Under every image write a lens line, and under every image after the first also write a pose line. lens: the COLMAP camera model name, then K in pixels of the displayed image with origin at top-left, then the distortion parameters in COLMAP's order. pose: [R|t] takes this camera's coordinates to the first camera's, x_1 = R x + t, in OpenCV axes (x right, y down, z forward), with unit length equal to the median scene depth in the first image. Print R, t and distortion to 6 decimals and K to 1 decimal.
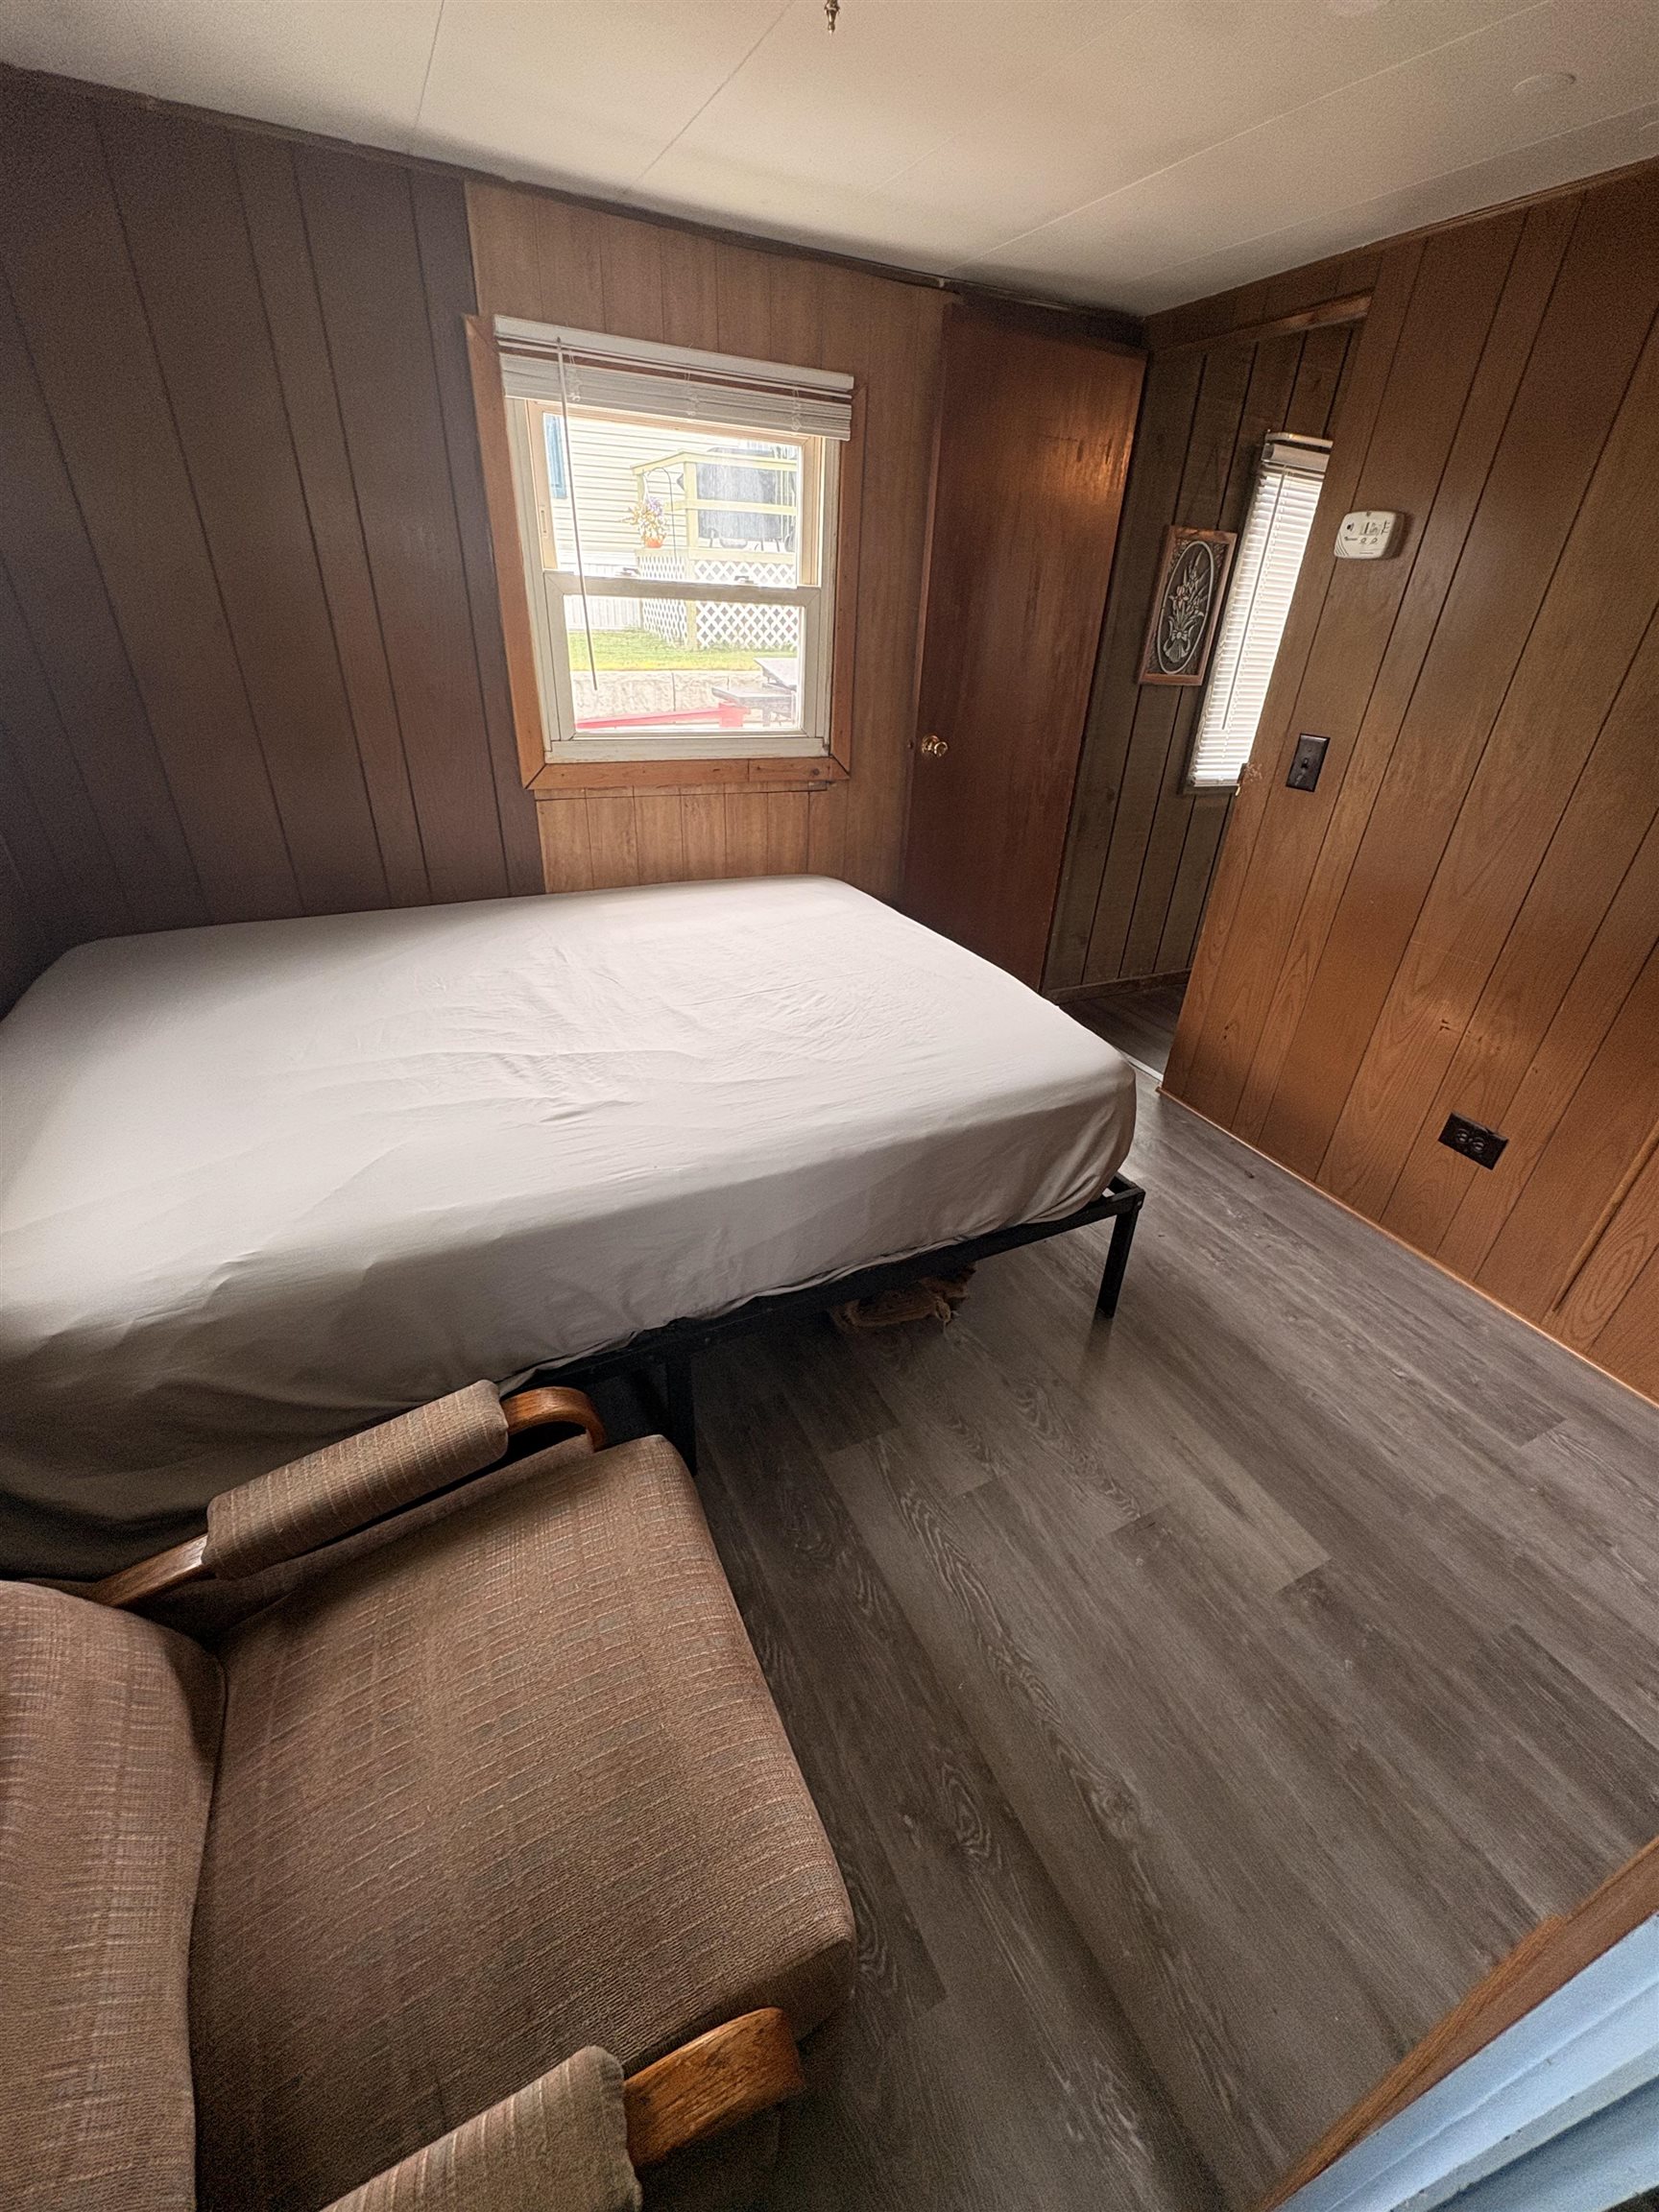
lens RADIAL K [[883.0, 0, 829.4], [0, 883.0, 1109.2], [0, 0, 1]] dist [-0.001927, -0.000183]
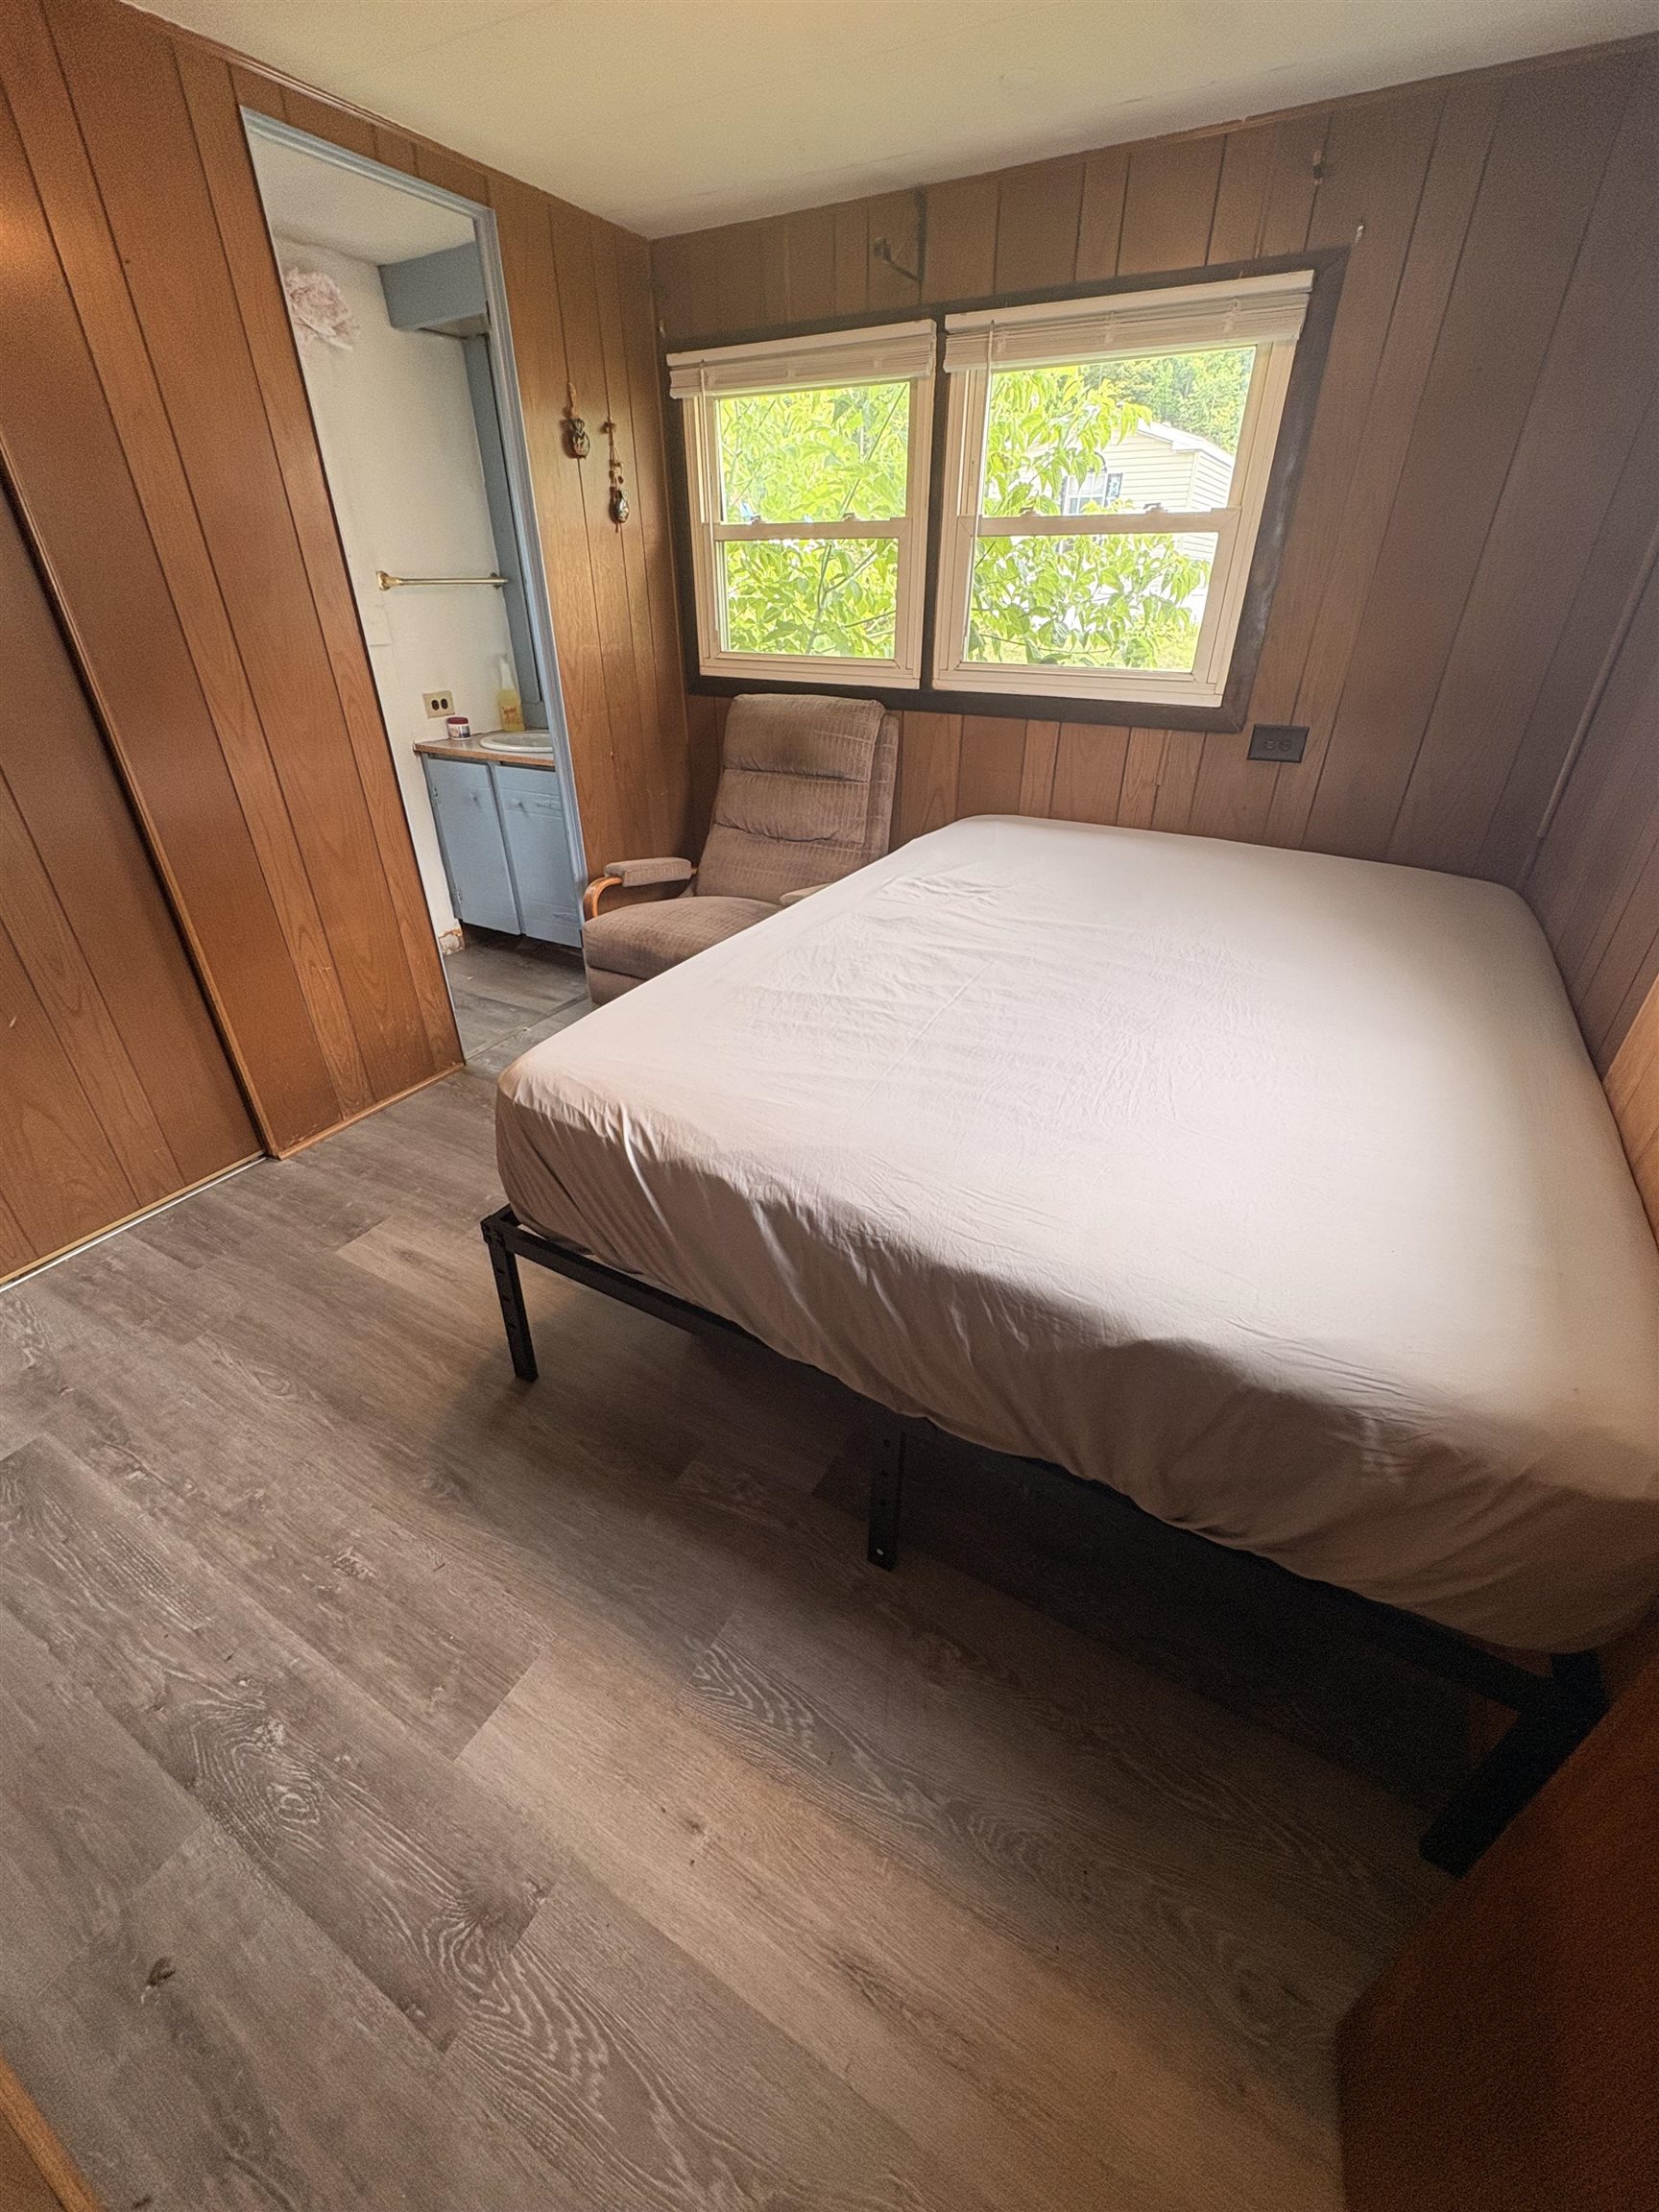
lens RADIAL K [[883.0, 0, 832.2], [0, 883.0, 1105.2], [0, 0, 1]] dist [-0.001927, -0.000183]
pose [[-0.822463, 0.255115, -0.508400, 0.504659], [-0.315479, 0.539132, 0.780903, -0.723832], [0.473315, 0.802654, -0.362933, 1.441555]]
